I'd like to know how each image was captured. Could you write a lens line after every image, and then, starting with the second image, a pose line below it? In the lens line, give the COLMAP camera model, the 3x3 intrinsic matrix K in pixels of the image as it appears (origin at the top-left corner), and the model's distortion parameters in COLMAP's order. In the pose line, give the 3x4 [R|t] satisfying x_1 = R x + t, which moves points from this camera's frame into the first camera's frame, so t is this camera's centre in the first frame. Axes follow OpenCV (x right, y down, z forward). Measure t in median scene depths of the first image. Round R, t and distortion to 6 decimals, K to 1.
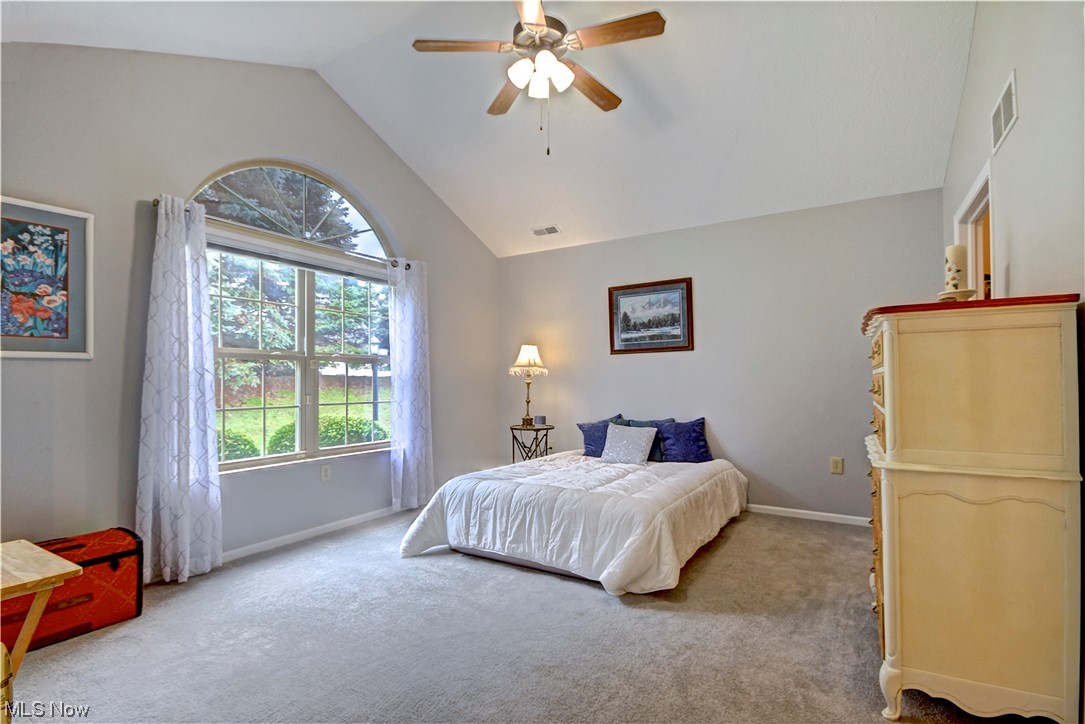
lens RADIAL K [[507.2, 0, 536.6], [0, 507.2, 376.8], [0, 0, 1]] dist [0.001361, -0.007938]
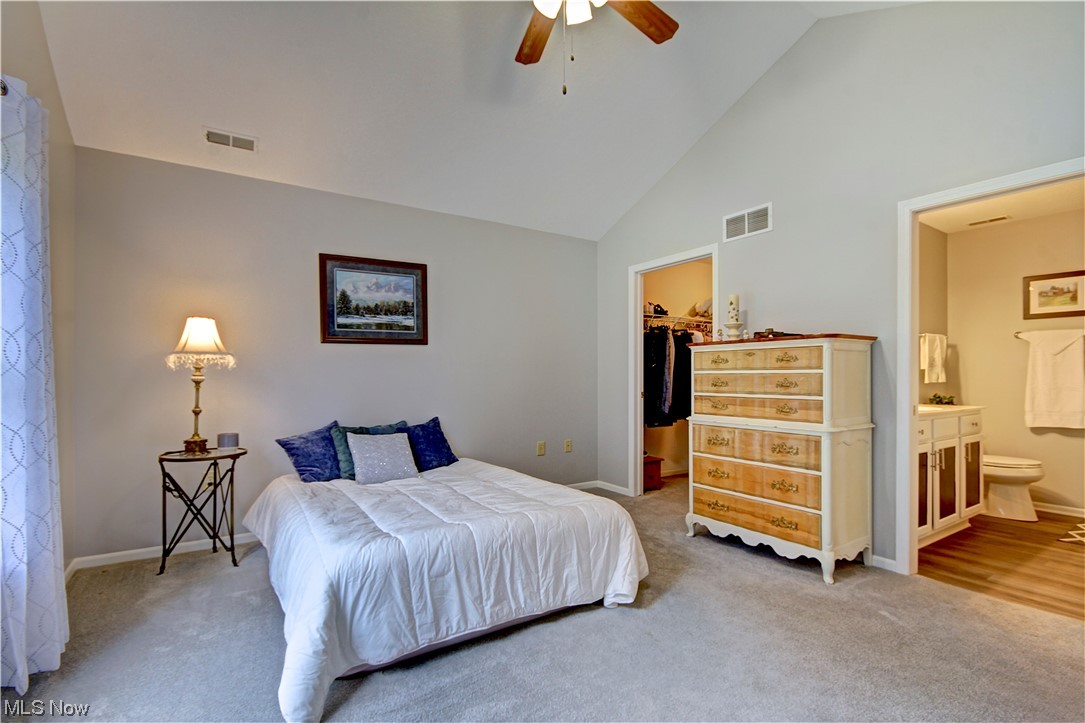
lens RADIAL K [[507.2, 0, 550.5], [0, 507.2, 377.0], [0, 0, 1]] dist [0.001361, -0.007938]
pose [[0.420954, 0.003160, 0.907076, -0.412640], [-0.008367, 0.999965, 0.000400, 0.003704], [-0.907043, -0.007758, 0.420966, 0.395874]]
